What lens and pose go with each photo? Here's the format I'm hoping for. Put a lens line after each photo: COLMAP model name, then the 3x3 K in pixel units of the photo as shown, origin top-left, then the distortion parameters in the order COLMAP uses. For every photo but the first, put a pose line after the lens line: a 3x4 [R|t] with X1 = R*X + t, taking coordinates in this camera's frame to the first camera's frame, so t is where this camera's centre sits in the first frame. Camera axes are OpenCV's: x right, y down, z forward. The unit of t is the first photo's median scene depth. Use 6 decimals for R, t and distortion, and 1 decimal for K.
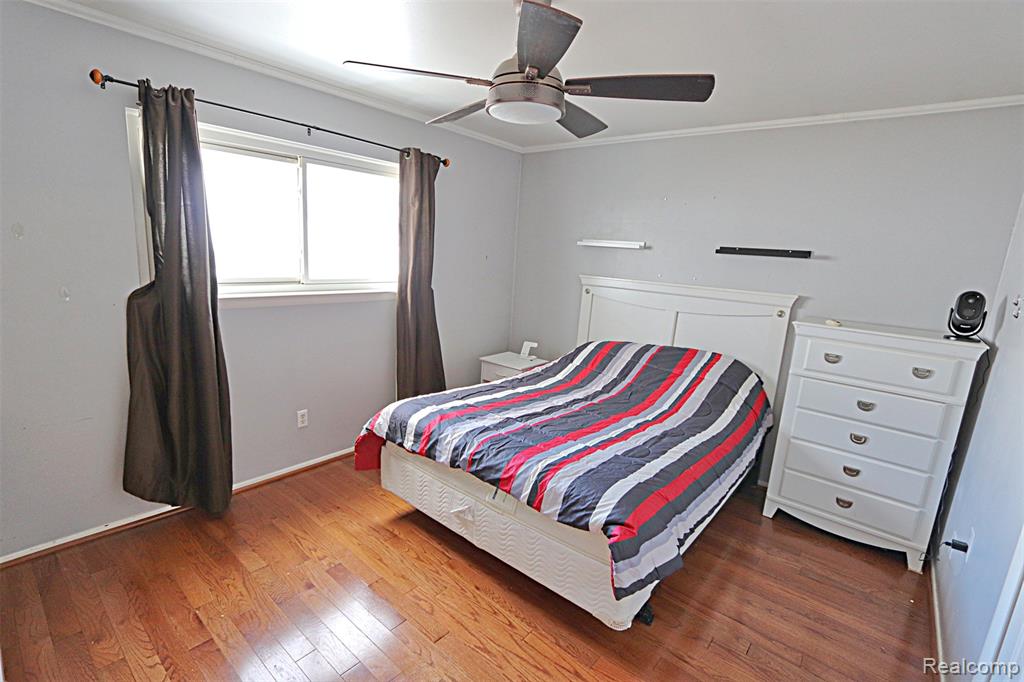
lens RADIAL K [[472.0, 0, 506.5], [0, 472.0, 341.4], [0, 0, 1]] dist [-0.018371, 0.002006]
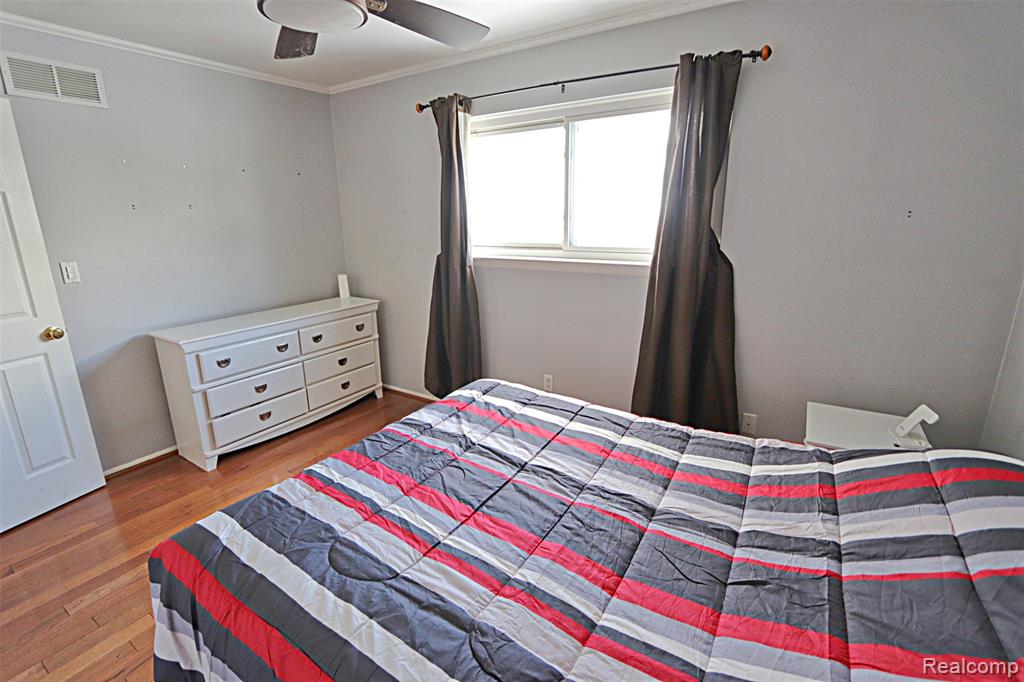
lens RADIAL K [[472.0, 0, 503.8], [0, 472.0, 339.4], [0, 0, 1]] dist [-0.018371, 0.002006]
pose [[0.128449, 0.194407, -0.972475, 0.570023], [-0.172570, 0.970019, 0.171122, -0.093397], [0.976586, 0.145840, 0.158146, 0.781886]]
